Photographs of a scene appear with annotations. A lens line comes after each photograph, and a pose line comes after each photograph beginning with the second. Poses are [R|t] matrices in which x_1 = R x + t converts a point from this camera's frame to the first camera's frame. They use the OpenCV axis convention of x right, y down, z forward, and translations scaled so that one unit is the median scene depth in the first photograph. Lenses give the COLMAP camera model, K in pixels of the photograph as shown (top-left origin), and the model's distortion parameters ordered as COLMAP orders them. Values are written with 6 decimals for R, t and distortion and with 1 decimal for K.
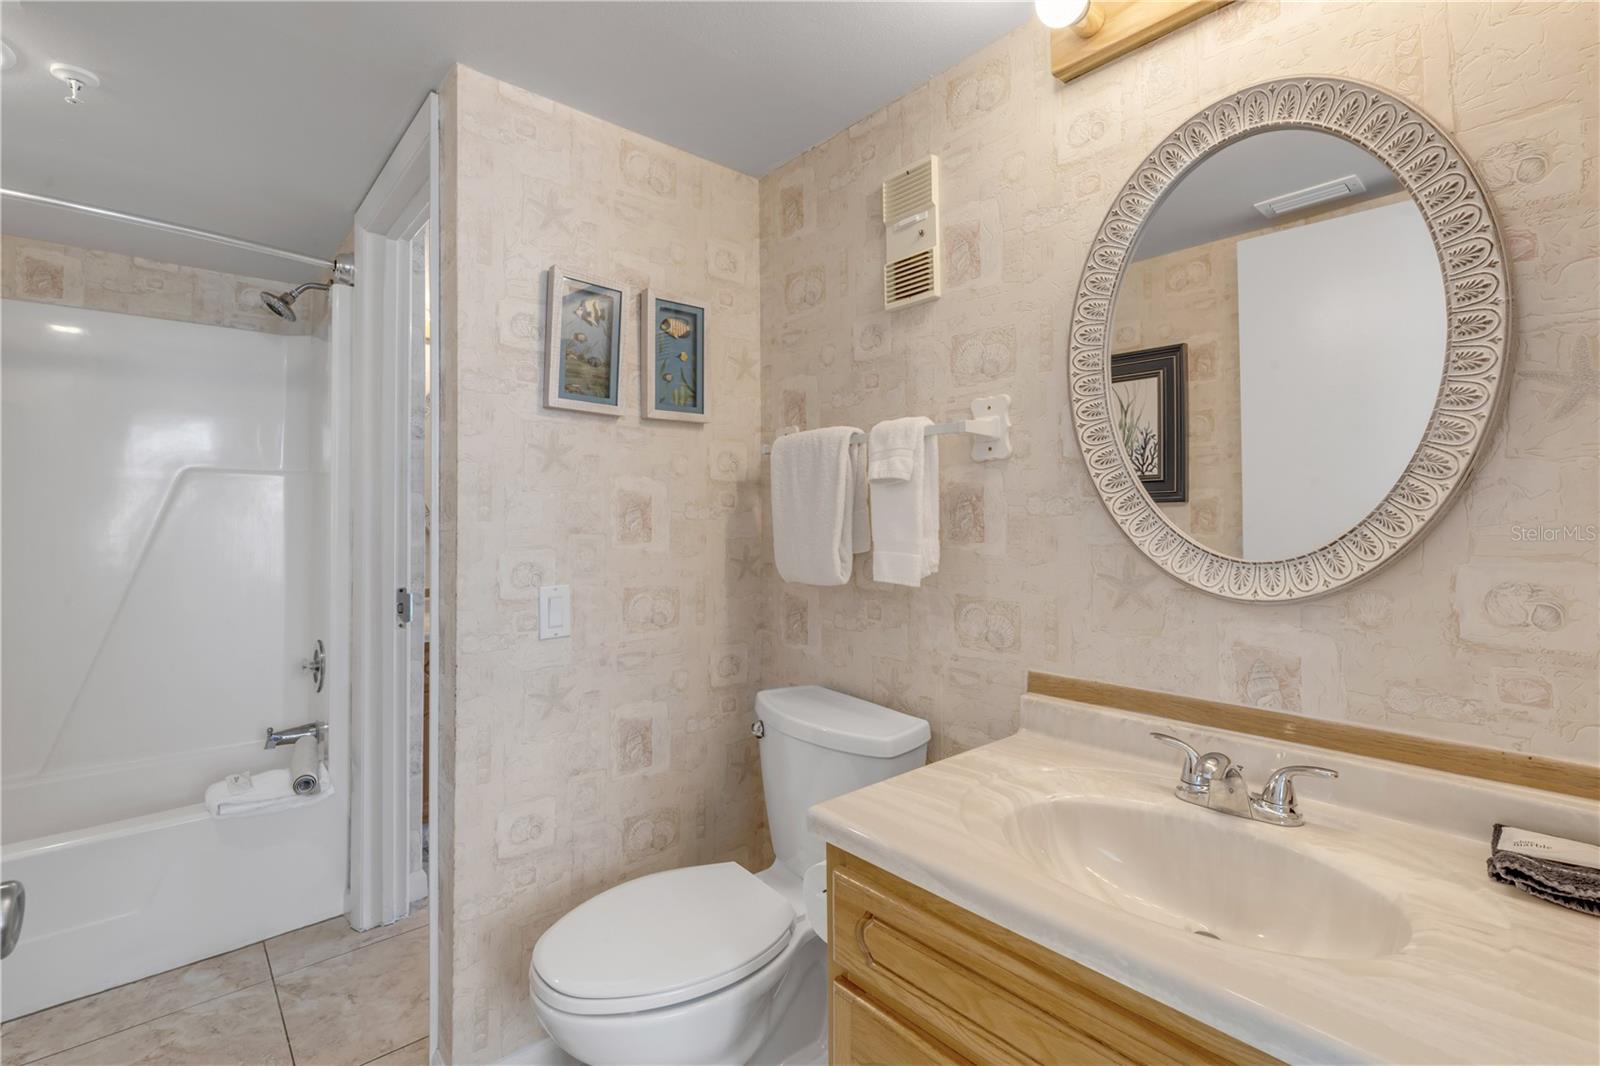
lens RADIAL K [[720.6, 0, 800.0], [0, 720.6, 533.0], [0, 0, 1]] dist [-0.003441, -0.000425]
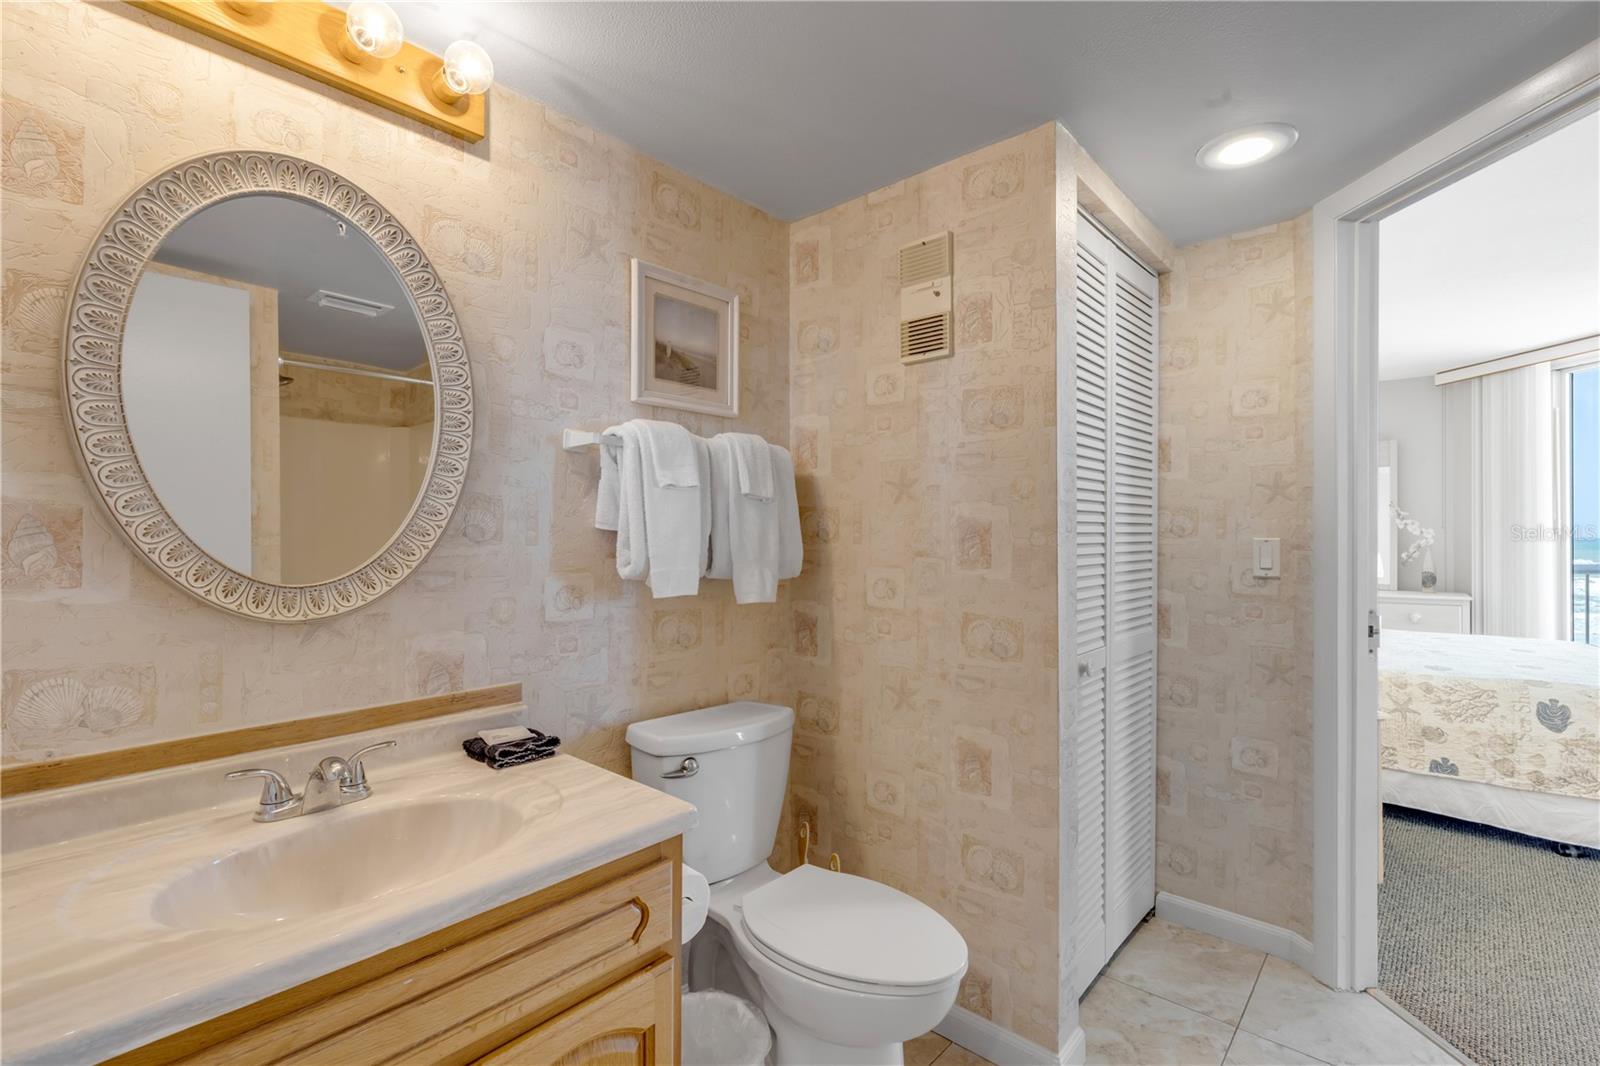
lens RADIAL K [[720.6, 0, 800.0], [0, 720.6, 533.0], [0, 0, 1]] dist [-0.003441, -0.000425]
pose [[-0.109986, -0.002067, 0.993931, -0.576183], [-0.005489, 0.999984, 0.001472, -0.048756], [-0.993918, -0.005294, -0.109996, 0.365566]]
